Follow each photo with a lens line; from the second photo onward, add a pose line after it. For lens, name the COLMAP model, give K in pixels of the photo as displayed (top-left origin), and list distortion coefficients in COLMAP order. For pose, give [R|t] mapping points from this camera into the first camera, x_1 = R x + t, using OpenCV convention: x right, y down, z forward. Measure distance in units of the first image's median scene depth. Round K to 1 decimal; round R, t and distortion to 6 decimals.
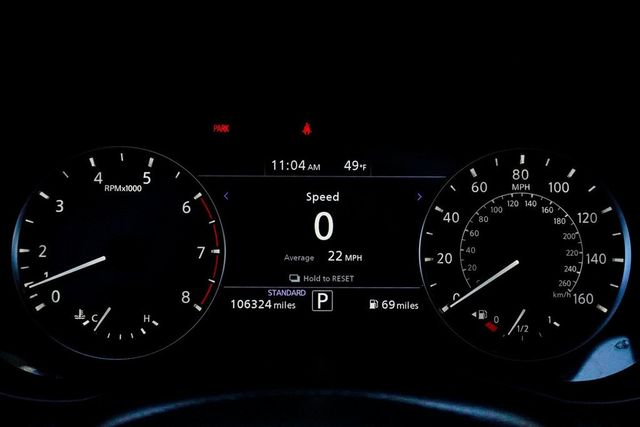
lens RADIAL K [[684.3, 0, 320.4], [0, 684.3, 213.5], [0, 0, 1]] dist [0.009933, 0.000000]
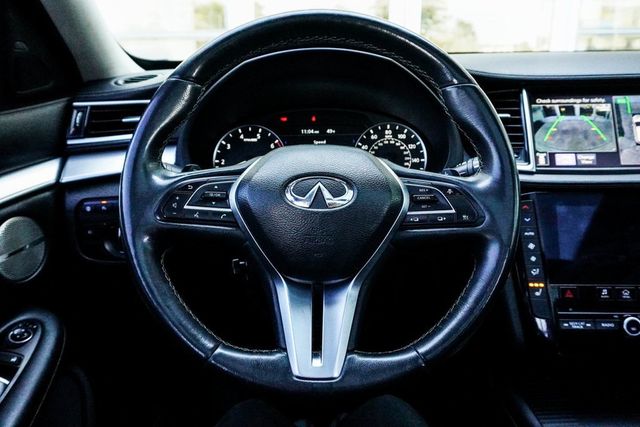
lens RADIAL K [[504.1, 0, 318.3], [0, 504.1, 212.4], [0, 0, 1]] dist [-0.034080, 0.031709]
pose [[0.999755, -0.021532, -0.005045, 0.001806], [0.020965, 0.995387, -0.093626, 0.471140], [0.007038, 0.093498, 0.995595, -1.077378]]
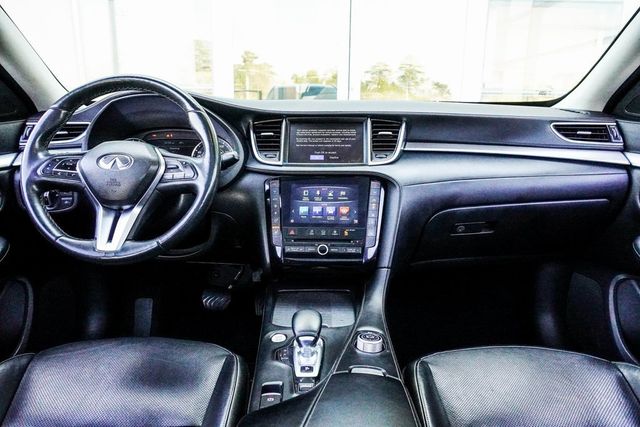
lens RADIAL K [[424.4, 0, 319.1], [0, 424.4, 216.3], [0, 0, 1]] dist [-0.036435, 0.023111]
pose [[0.999989, -0.004176, 0.001937, 1.040570], [0.004406, 0.990187, -0.139680, 0.885850], [-0.001334, 0.139687, 0.990195, -1.934390]]
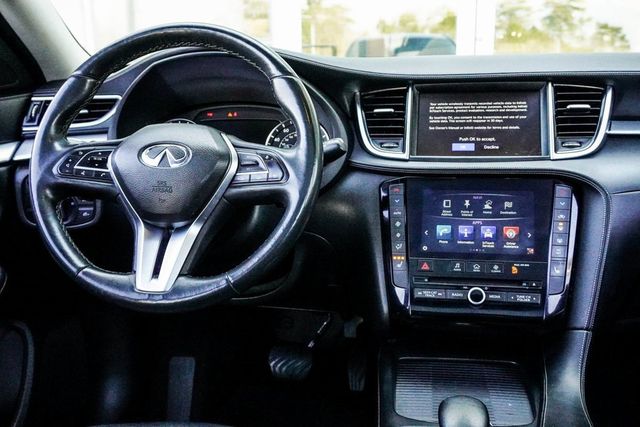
lens RADIAL K [[632.8, 0, 323.0], [0, 632.8, 218.8], [0, 0, 1]] dist [0.001193, 0.000000]
pose [[0.989431, 0.007514, -0.144810, 0.836467], [-0.030610, 0.986975, -0.157932, 0.833483], [0.141737, 0.160696, 0.976774, -1.805250]]
